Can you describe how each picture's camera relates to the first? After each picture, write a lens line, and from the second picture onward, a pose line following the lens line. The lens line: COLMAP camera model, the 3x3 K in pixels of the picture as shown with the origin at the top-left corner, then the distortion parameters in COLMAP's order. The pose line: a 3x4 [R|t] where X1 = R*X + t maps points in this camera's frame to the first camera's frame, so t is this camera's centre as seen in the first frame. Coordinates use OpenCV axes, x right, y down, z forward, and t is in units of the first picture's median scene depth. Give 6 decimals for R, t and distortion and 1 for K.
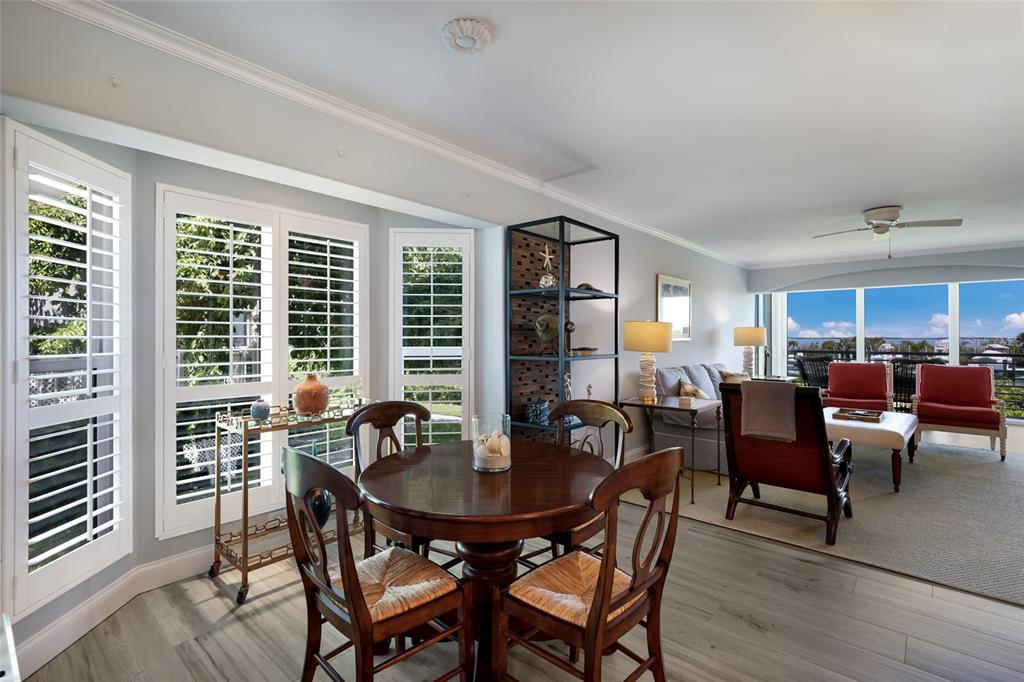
lens RADIAL K [[470.8, 0, 512.0], [0, 470.8, 341.0], [0, 0, 1]] dist [0.001349, 0.000304]
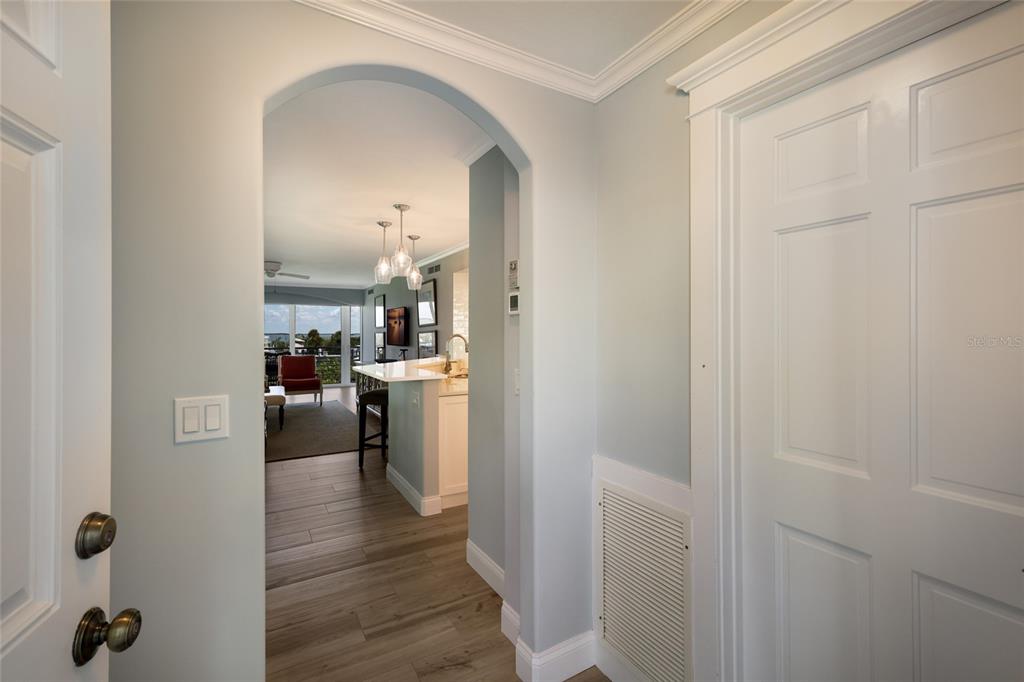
lens RADIAL K [[450.2, 0, 512.0], [0, 450.2, 341.0], [0, 0, 1]] dist [0.000387, -0.000161]
pose [[0.313304, -0.019839, 0.949446, -0.388847], [0.007338, 0.999802, 0.018470, -0.026316], [-0.949624, 0.001181, 0.313388, -0.250939]]
